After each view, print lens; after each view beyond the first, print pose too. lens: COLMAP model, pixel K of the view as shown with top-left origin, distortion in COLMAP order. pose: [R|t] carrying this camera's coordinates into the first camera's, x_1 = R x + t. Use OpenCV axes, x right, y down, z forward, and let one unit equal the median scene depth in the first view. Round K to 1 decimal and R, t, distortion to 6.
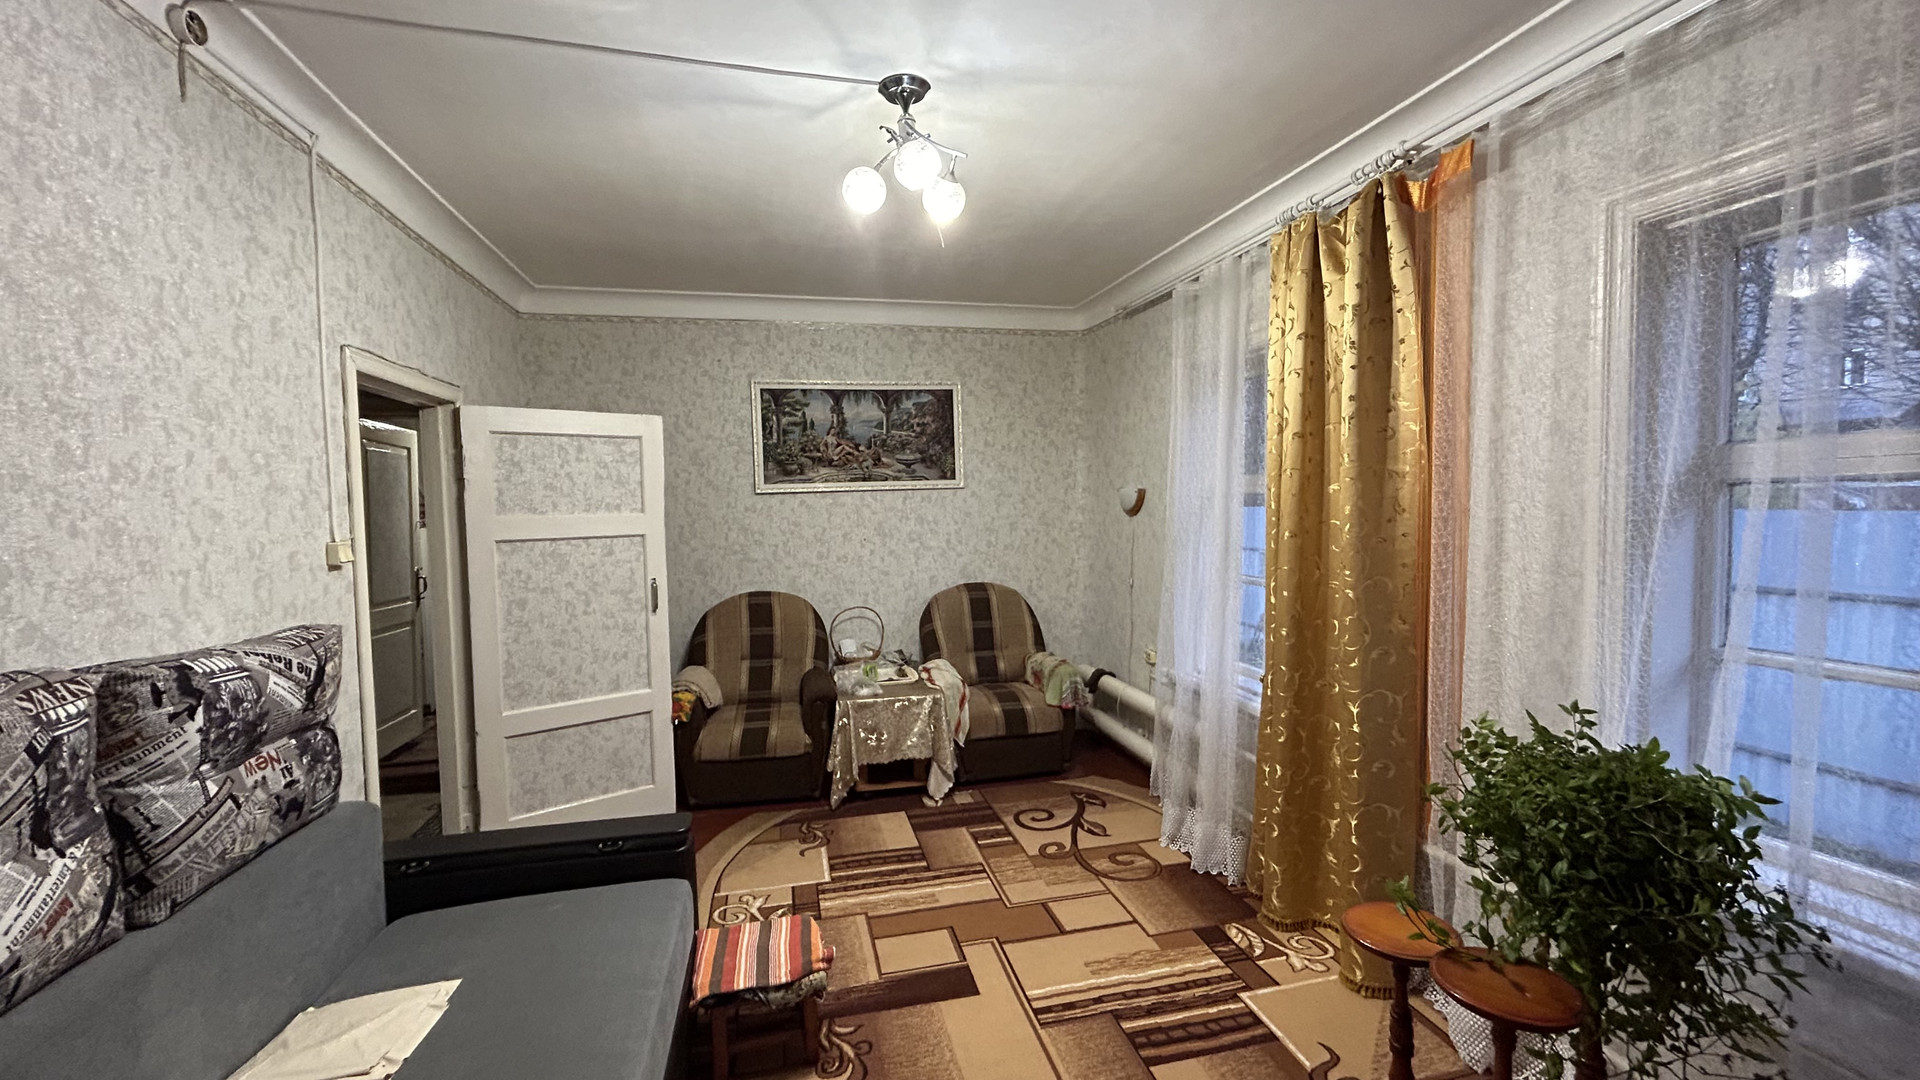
lens RADIAL K [[815.5, 0, 985.8], [0, 815.5, 524.8], [0, 0, 1]] dist [0.000949, -0.000122]
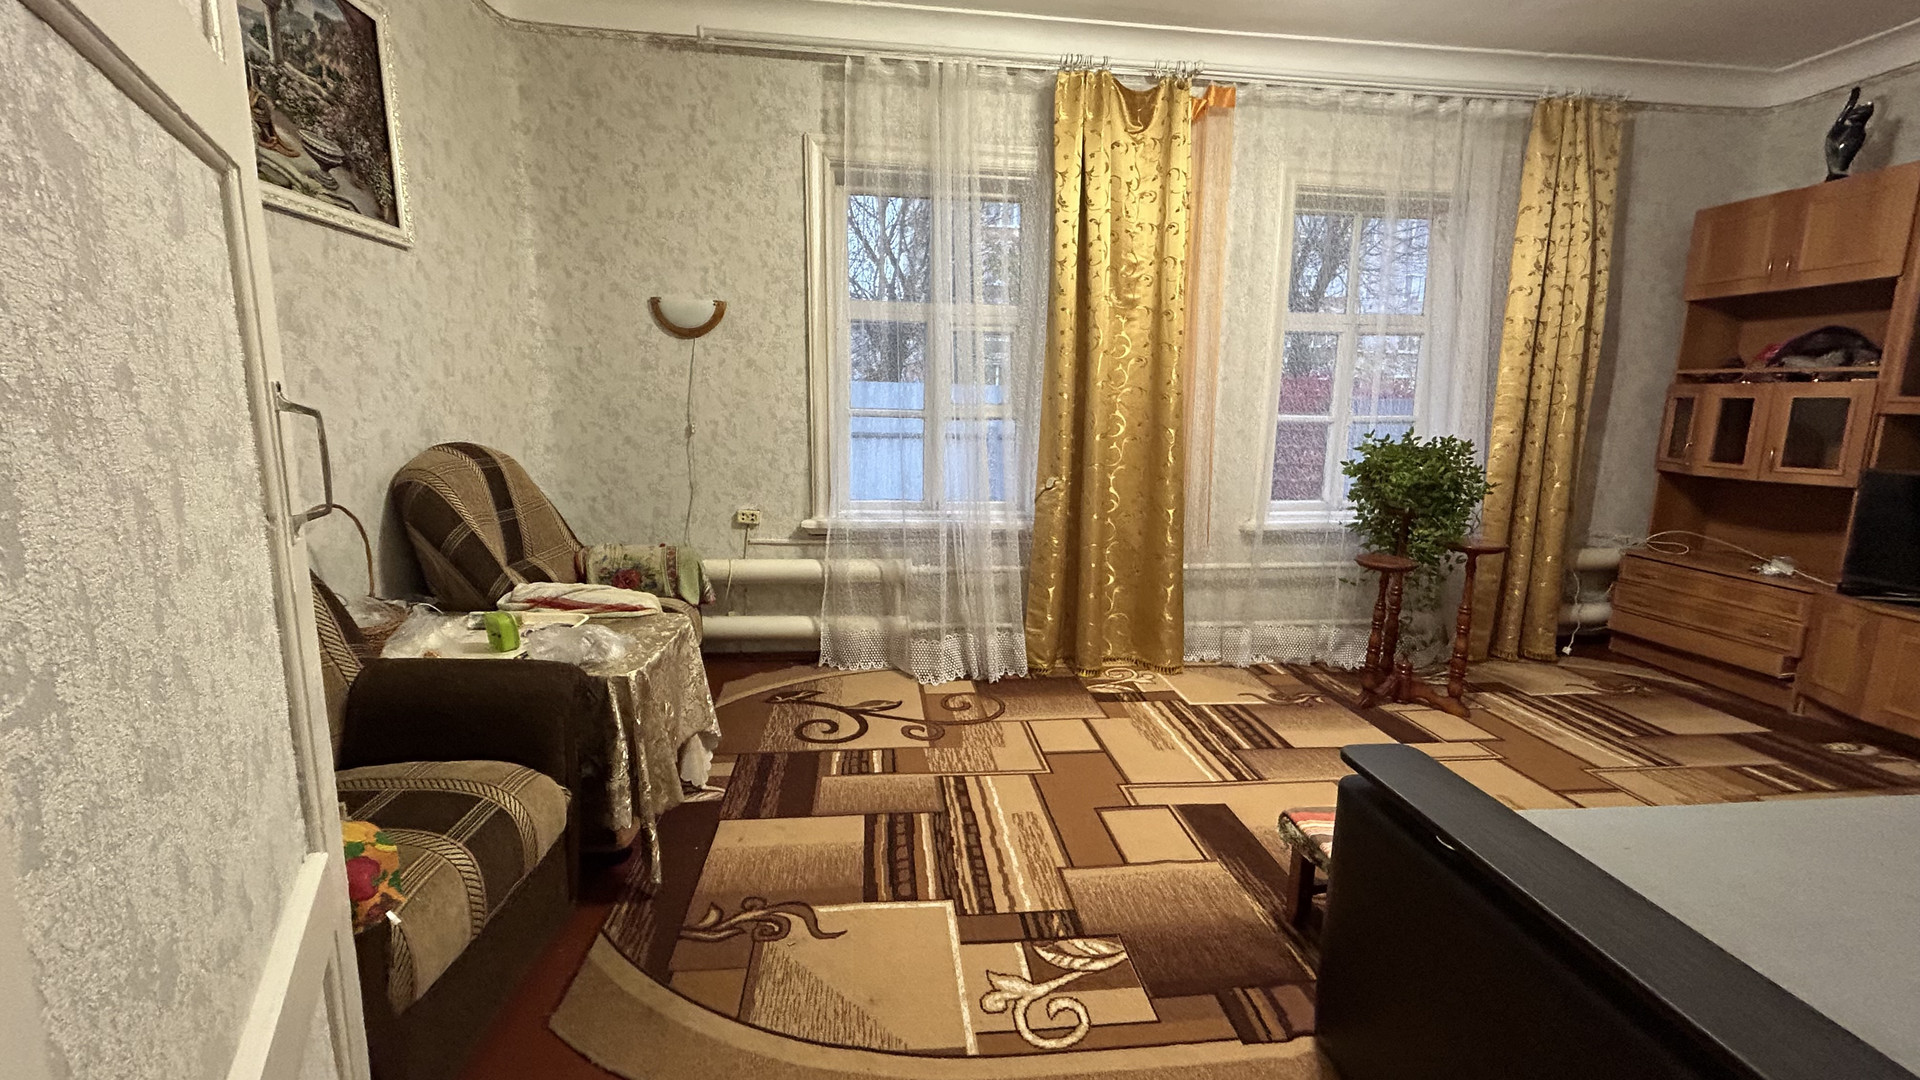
lens RADIAL K [[778.9, 0, 959.2], [0, 778.9, 531.2], [0, 0, 1]] dist [0.001044, 0.000014]
pose [[0.129969, -0.140839, 0.981465, -0.819231], [0.015098, 0.990027, 0.140068, 0.108019], [-0.991403, -0.003386, 0.130799, 1.071392]]
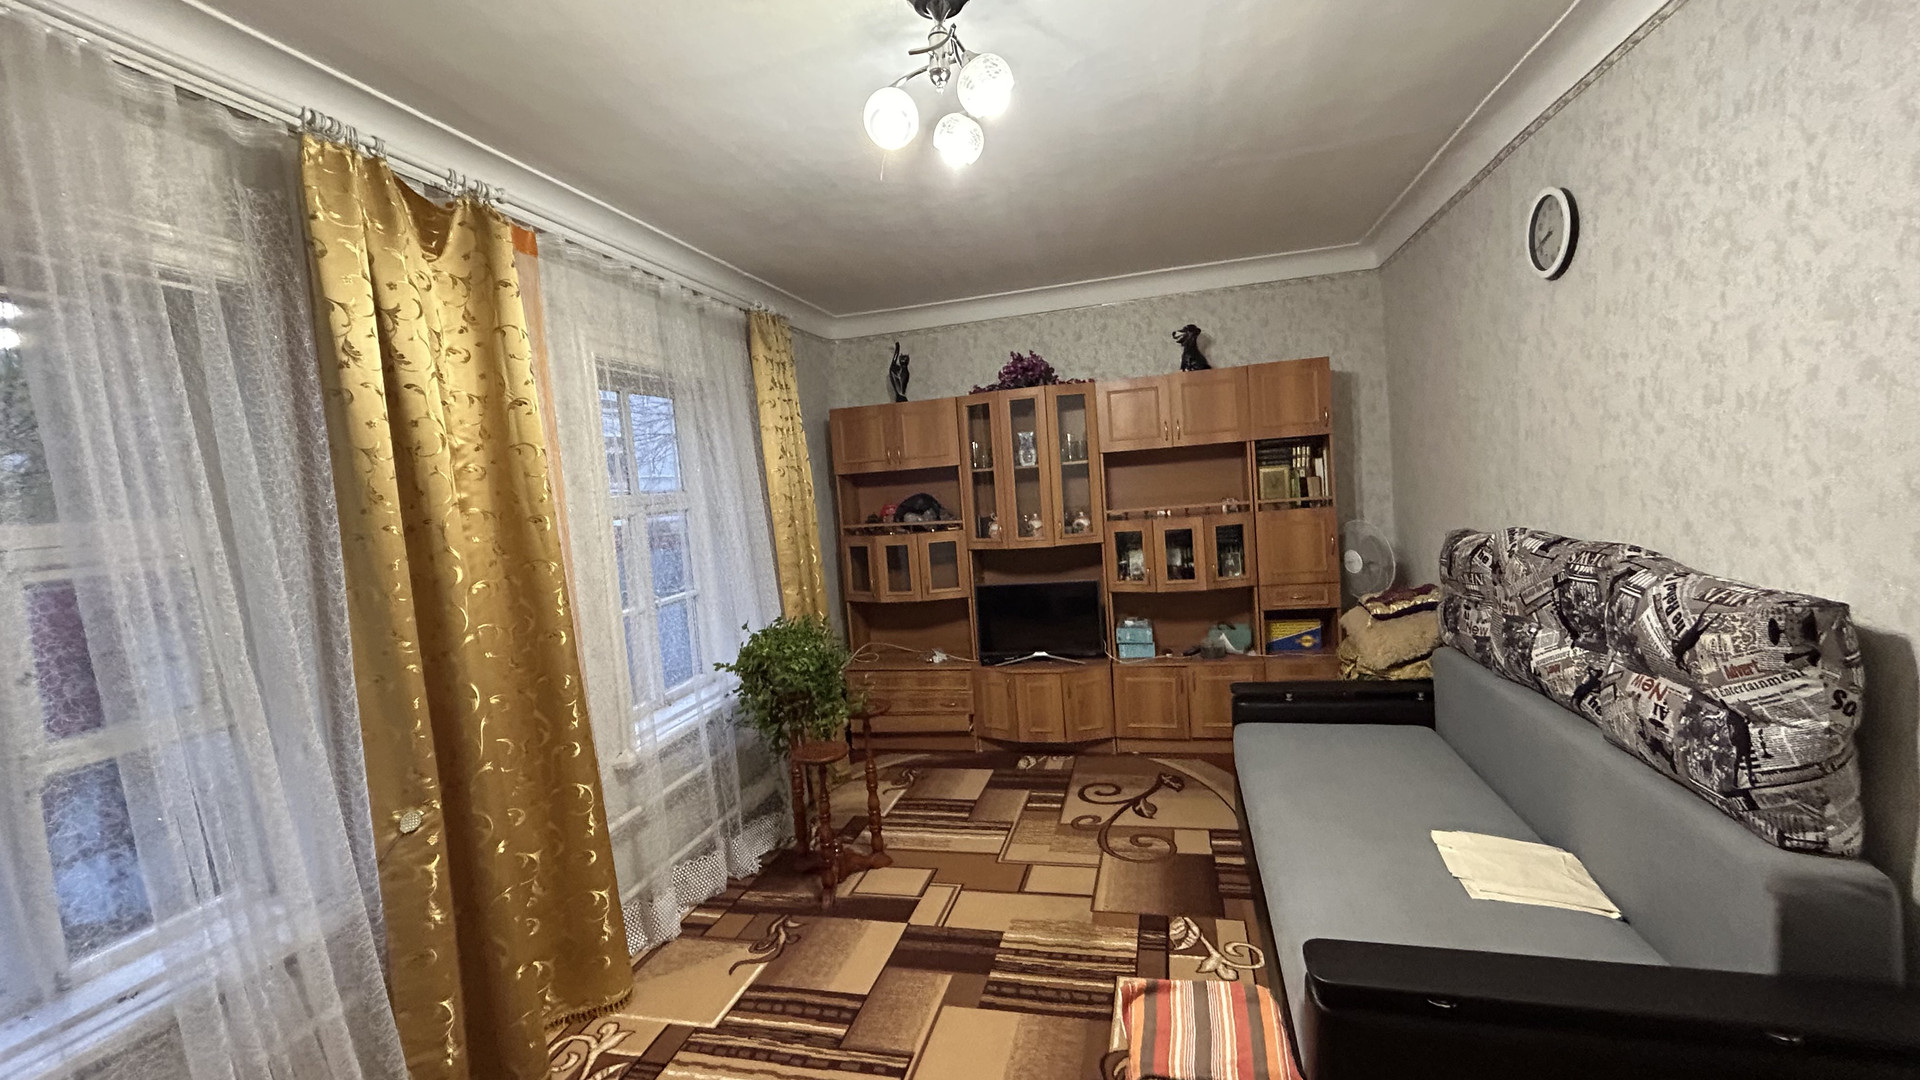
lens RADIAL K [[778.9, 0, 959.2], [0, 778.9, 531.2], [0, 0, 1]] dist [0.001044, 0.000014]
pose [[-0.875926, 0.058811, 0.478847, -0.376809], [0.108309, 0.991178, 0.076389, -0.051168], [-0.470130, 0.118775, -0.874569, 1.437377]]
